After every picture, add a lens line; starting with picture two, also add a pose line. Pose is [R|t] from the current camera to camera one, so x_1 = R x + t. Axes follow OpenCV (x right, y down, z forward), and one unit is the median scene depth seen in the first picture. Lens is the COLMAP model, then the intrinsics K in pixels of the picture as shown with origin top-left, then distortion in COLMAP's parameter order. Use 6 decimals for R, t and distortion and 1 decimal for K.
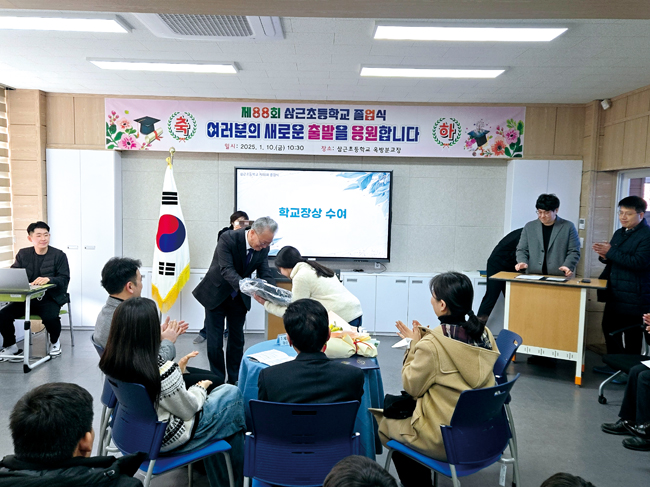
lens RADIAL K [[585.9, 0, 320.4], [0, 585.9, 247.4], [0, 0, 1]] dist [0.085698, -0.029941]
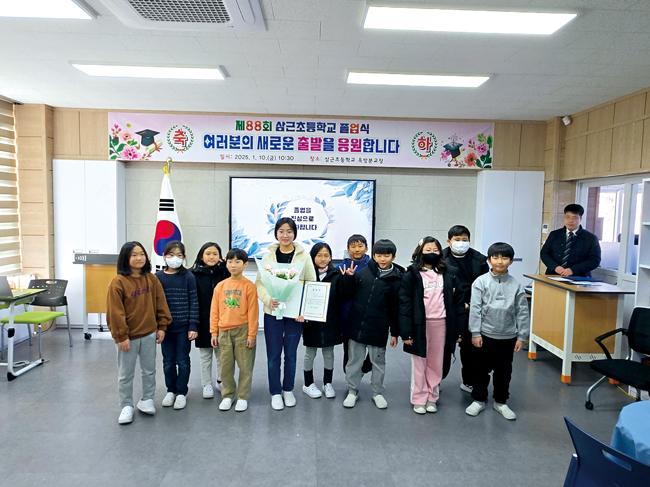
lens RADIAL K [[486.1, 0, 330.9], [0, 486.1, 245.6], [0, 0, 1]] dist [-0.002835, 0.035566]
pose [[0.999180, -0.003714, 0.040330, 0.003389], [0.003853, 0.999987, -0.003367, -0.005939], [-0.040316, 0.003520, 0.999181, 0.106826]]
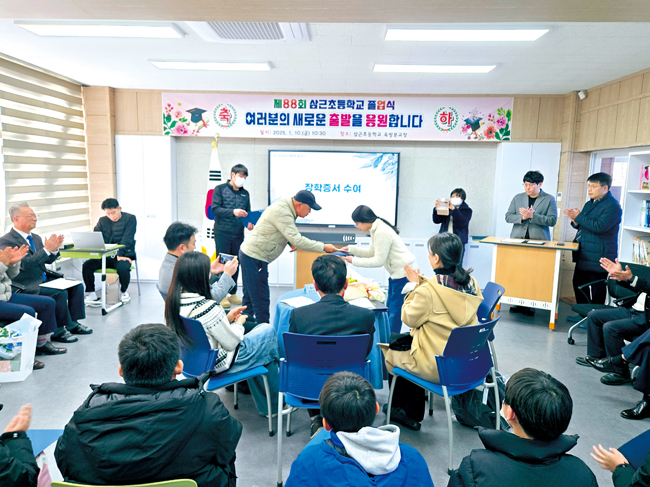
lens RADIAL K [[488.6, 0, 323.2], [0, 488.6, 238.1], [0, 0, 1]] dist [0.068675, -0.021730]
pose [[0.999461, 0.003349, -0.032667, 0.000052], [-0.001980, 0.999122, 0.041841, 0.002417], [0.032778, -0.041754, 0.998590, -0.008202]]
